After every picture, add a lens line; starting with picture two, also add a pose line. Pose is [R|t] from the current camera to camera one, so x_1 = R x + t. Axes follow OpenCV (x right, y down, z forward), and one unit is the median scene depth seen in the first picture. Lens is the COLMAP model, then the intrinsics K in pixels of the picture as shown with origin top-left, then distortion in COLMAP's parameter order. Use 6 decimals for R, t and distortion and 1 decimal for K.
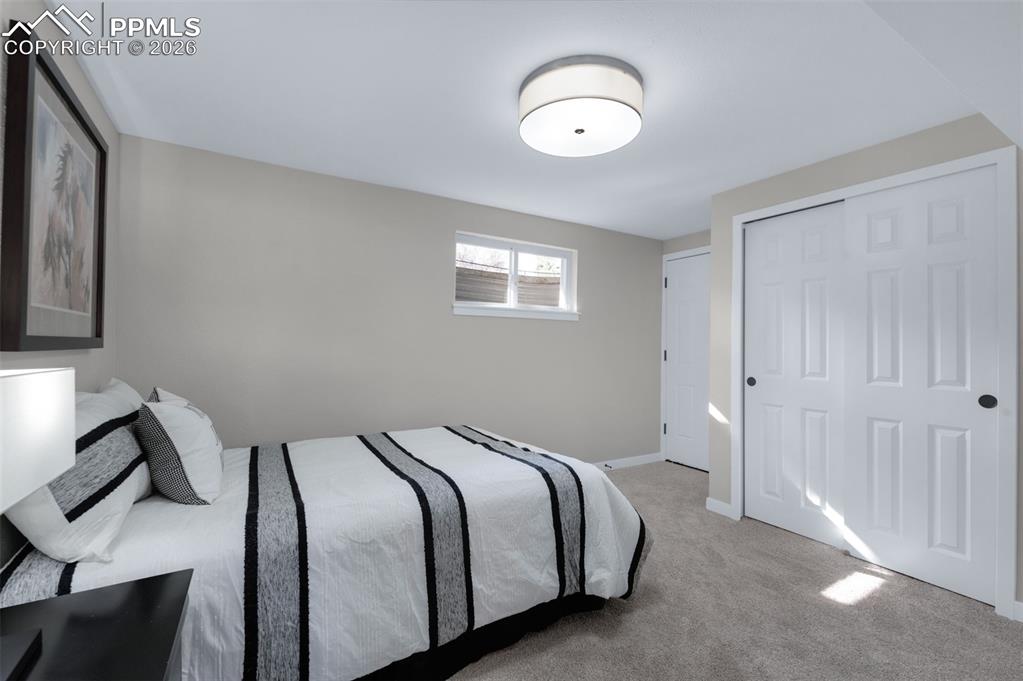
lens RADIAL K [[429.6, 0, 509.9], [0, 429.6, 341.7], [0, 0, 1]] dist [0.011613, -0.000282]
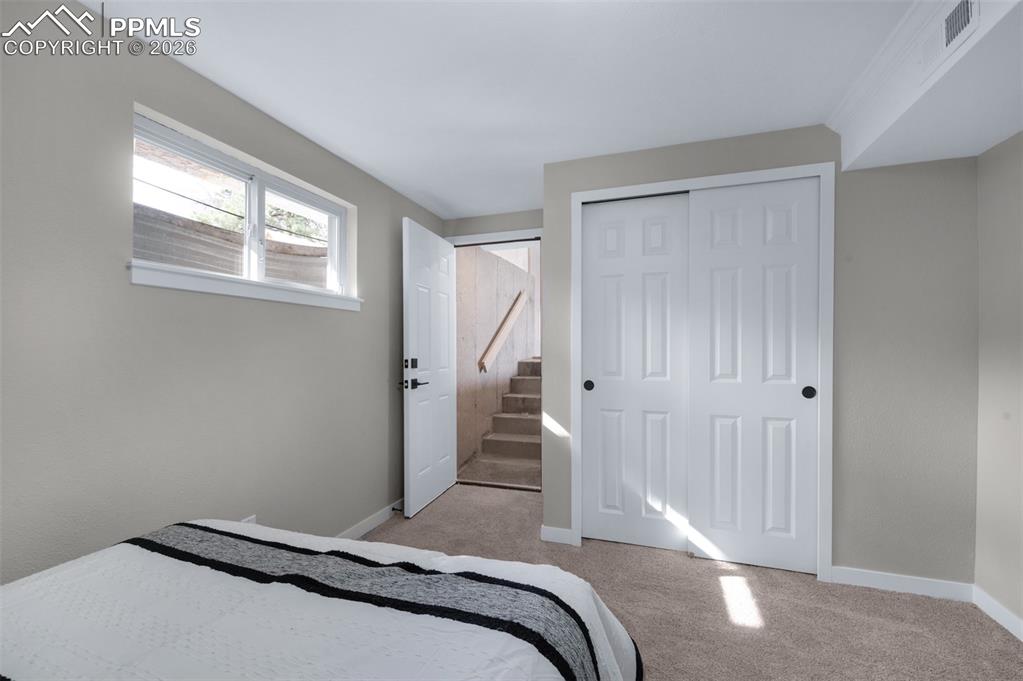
lens RADIAL K [[429.6, 0, 506.1], [0, 429.6, 354.5], [0, 0, 1]] dist [0.011613, -0.000282]
pose [[0.773729, -0.019625, 0.633213, -0.145365], [0.005272, 0.999685, 0.024541, 0.007567], [-0.633495, -0.015650, 0.773589, 0.480362]]
